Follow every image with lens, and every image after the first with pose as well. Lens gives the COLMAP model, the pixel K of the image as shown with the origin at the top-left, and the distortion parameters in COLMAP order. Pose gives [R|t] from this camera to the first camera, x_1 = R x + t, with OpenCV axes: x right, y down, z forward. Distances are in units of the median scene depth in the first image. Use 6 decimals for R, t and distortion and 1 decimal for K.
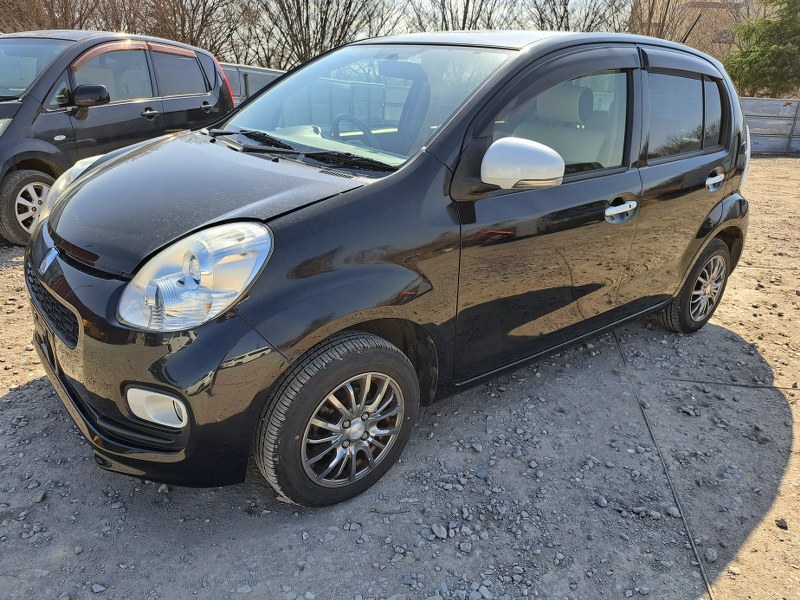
lens RADIAL K [[582.4, 0, 400.0], [0, 582.4, 300.0], [0, 0, 1]] dist [0.043370, -0.003418]
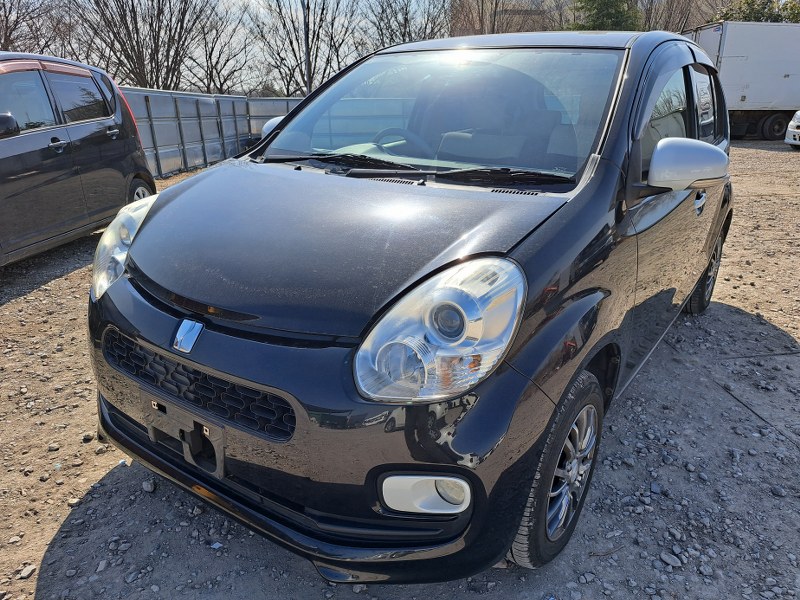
lens RADIAL K [[587.8, 0, 398.5], [0, 587.8, 296.0], [0, 0, 1]] dist [0.030187, -0.013348]
pose [[0.960780, -0.132470, 0.243625, -0.393766], [0.137393, 0.990511, -0.003250, -0.060419], [-0.240883, 0.036595, 0.969864, 0.126972]]
